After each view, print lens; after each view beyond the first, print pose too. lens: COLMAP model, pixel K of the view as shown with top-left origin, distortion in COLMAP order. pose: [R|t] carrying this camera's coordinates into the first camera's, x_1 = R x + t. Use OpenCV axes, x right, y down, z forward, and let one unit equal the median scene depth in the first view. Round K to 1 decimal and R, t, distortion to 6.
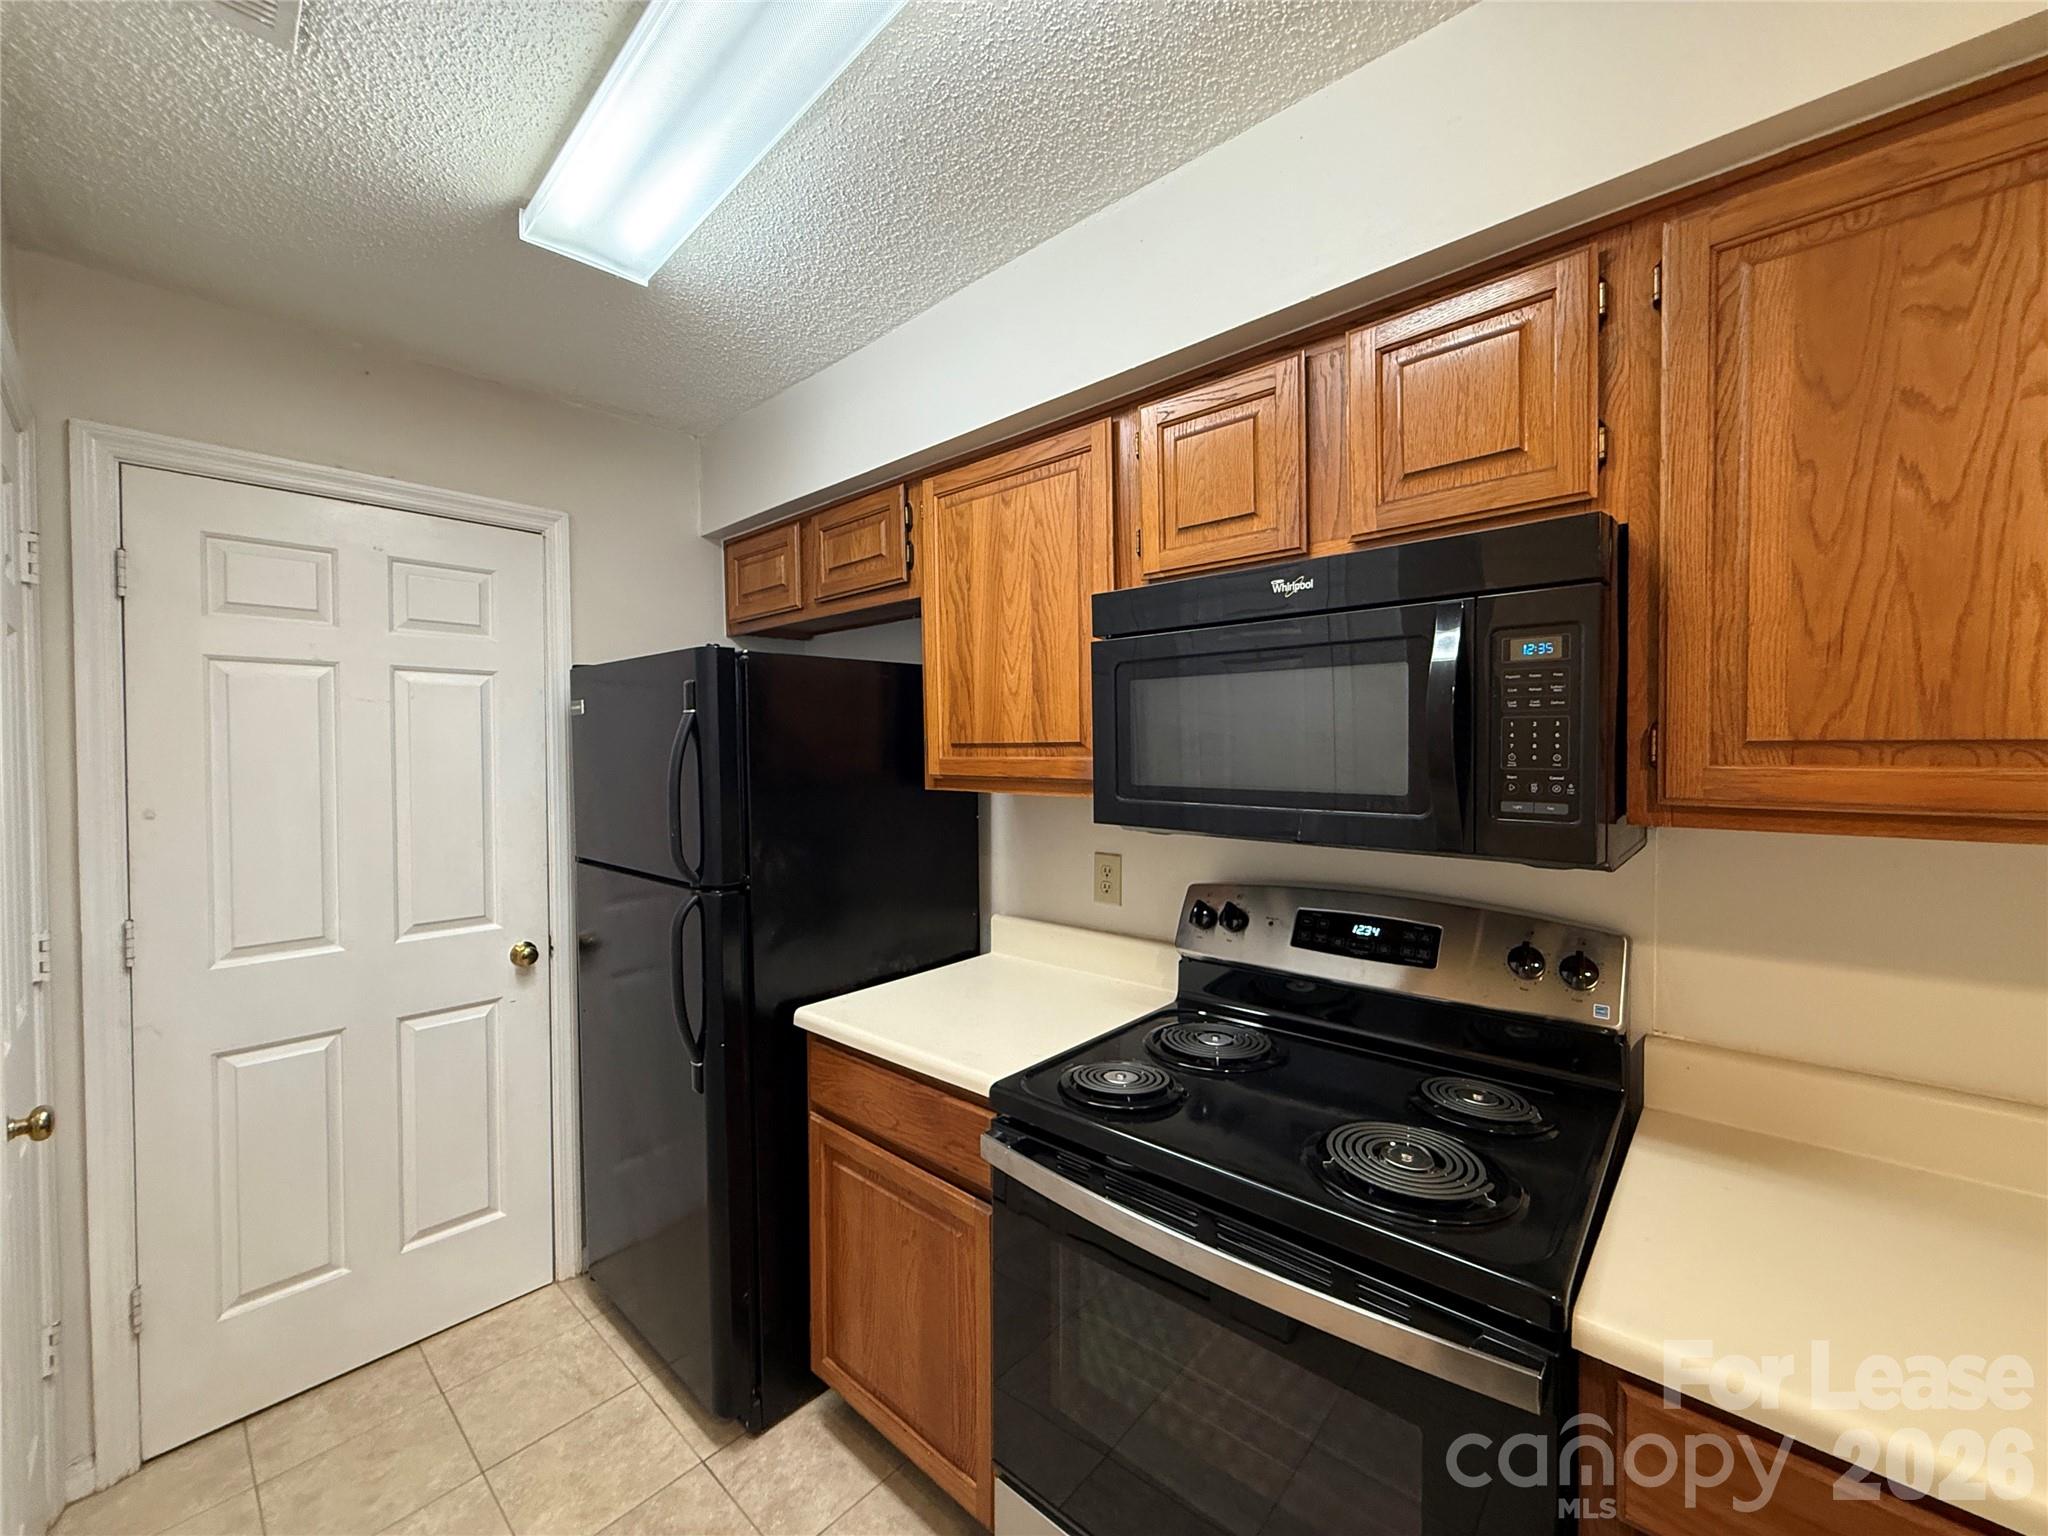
lens RADIAL K [[818.3, 0, 1025.0], [0, 818.3, 766.6], [0, 0, 1]] dist [0.002506, 0.000253]
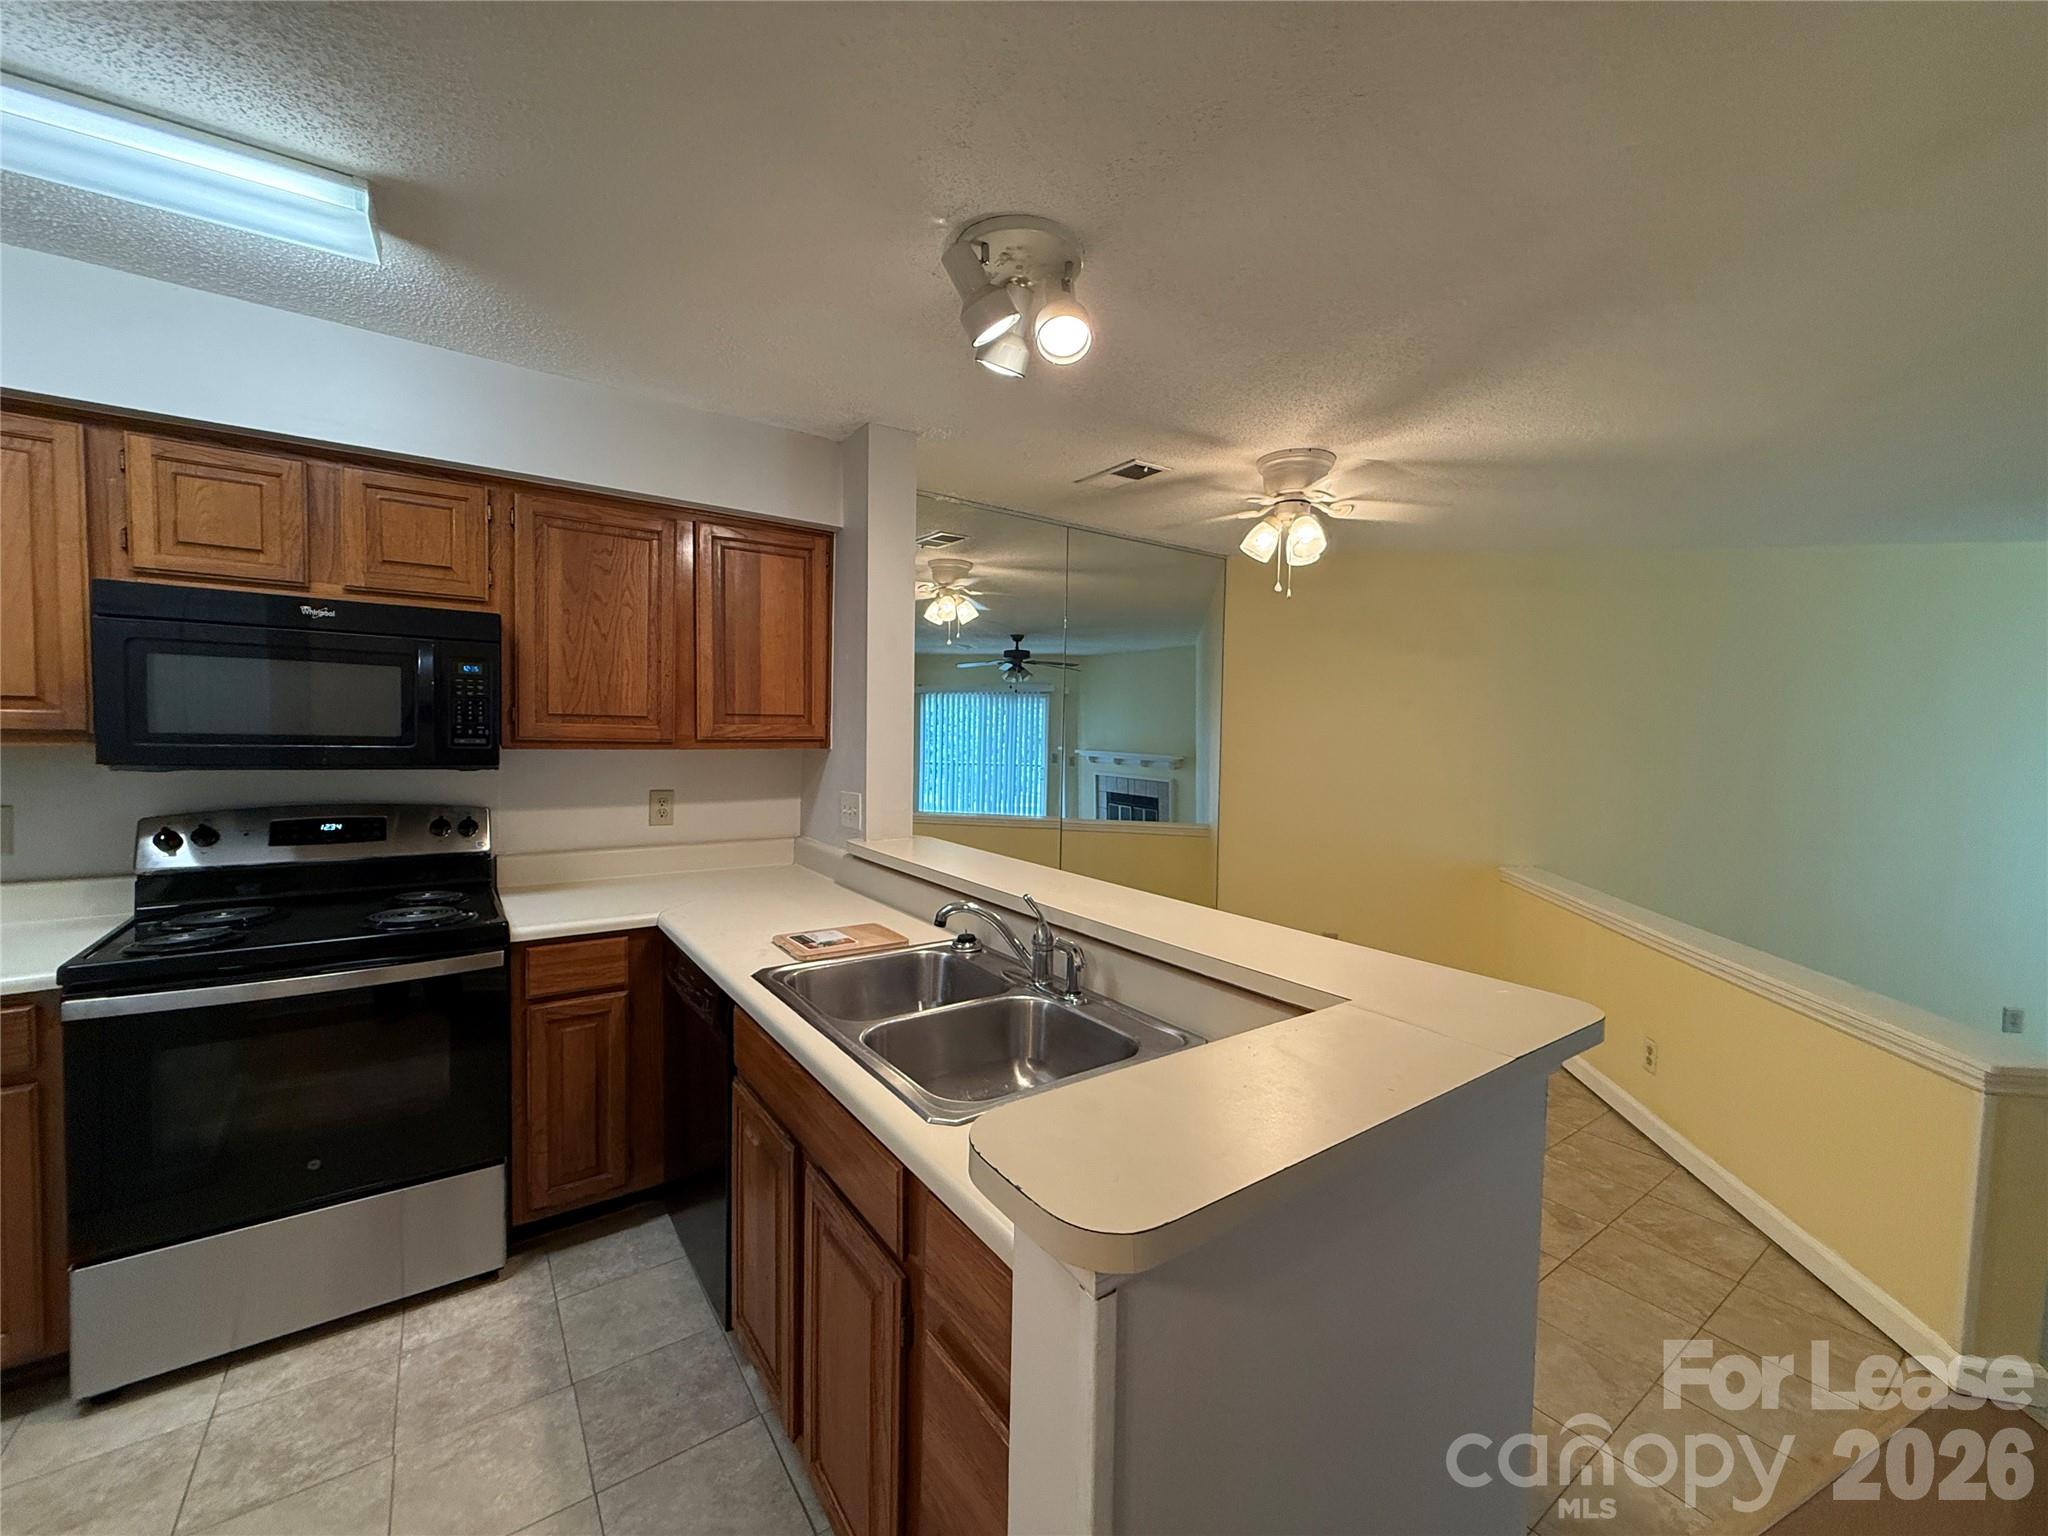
lens RADIAL K [[815.5, 0, 1019.4], [0, 815.5, 763.5], [0, 0, 1]] dist [0.001815, -0.000037]
pose [[0.216501, -0.028629, 0.975862, -0.712581], [-0.001760, 0.999557, 0.029715, 0.025649], [-0.976281, -0.008151, 0.216355, -0.542998]]
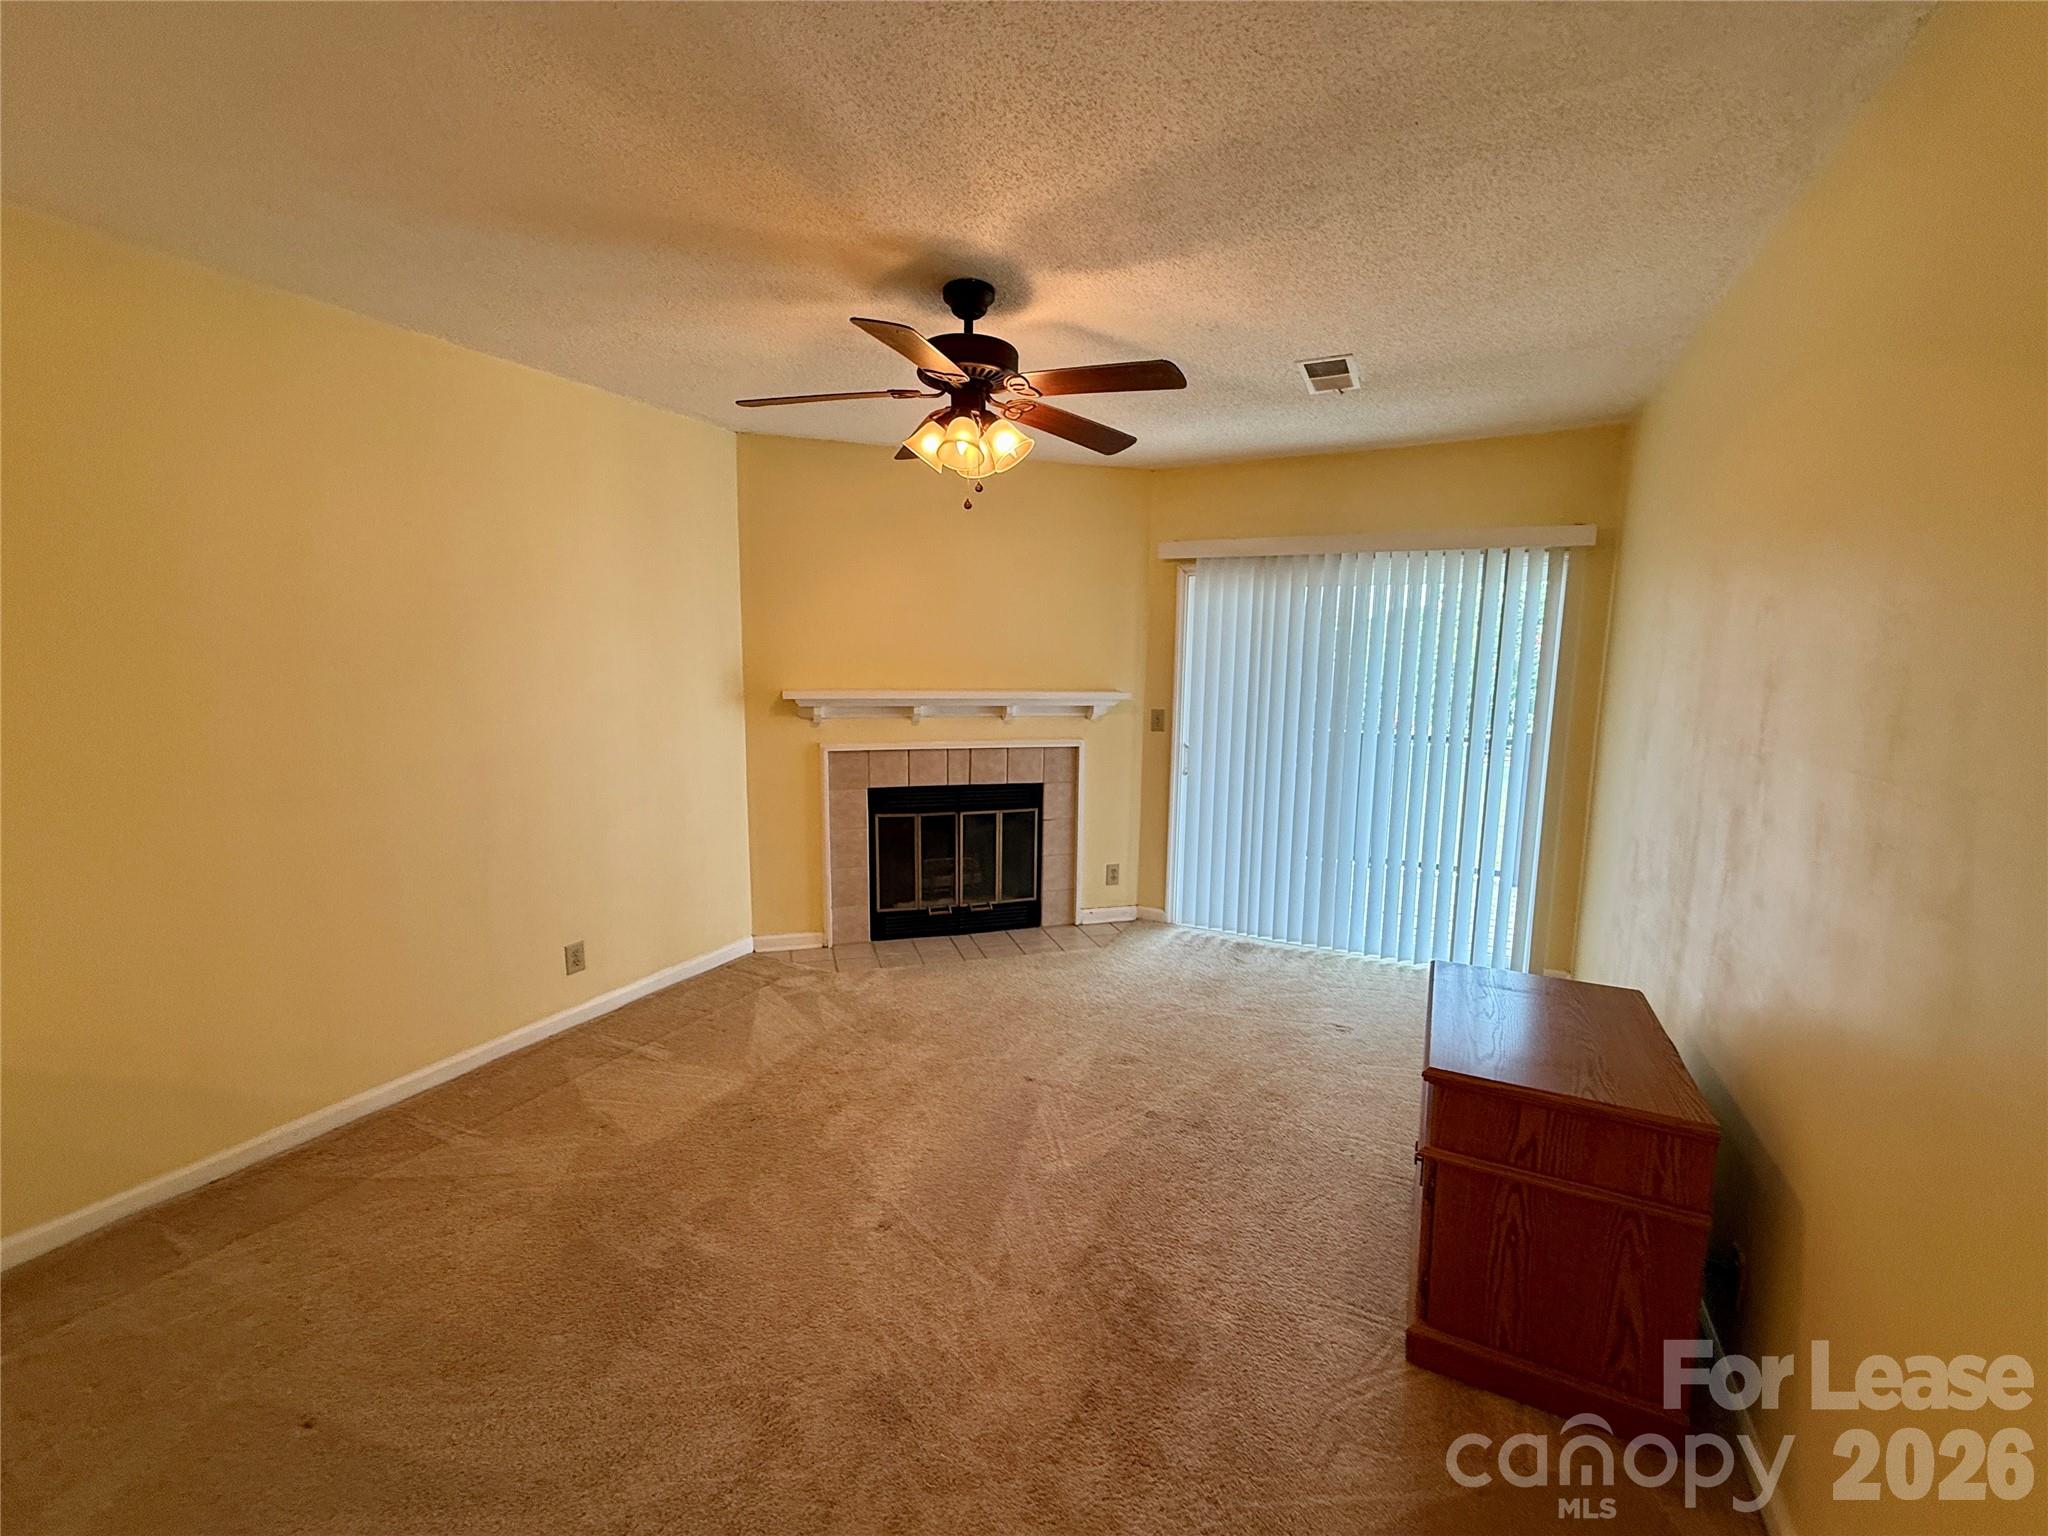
lens RADIAL K [[808.0, 0, 1029.7], [0, 808.0, 765.4], [0, 0, 1]] dist [0.000561, 0.000044]
pose [[-0.867708, -0.062583, 0.493119, 0.255045], [0.010248, 0.989579, 0.143623, 0.091077], [-0.496969, 0.129677, -0.858024, -1.727566]]
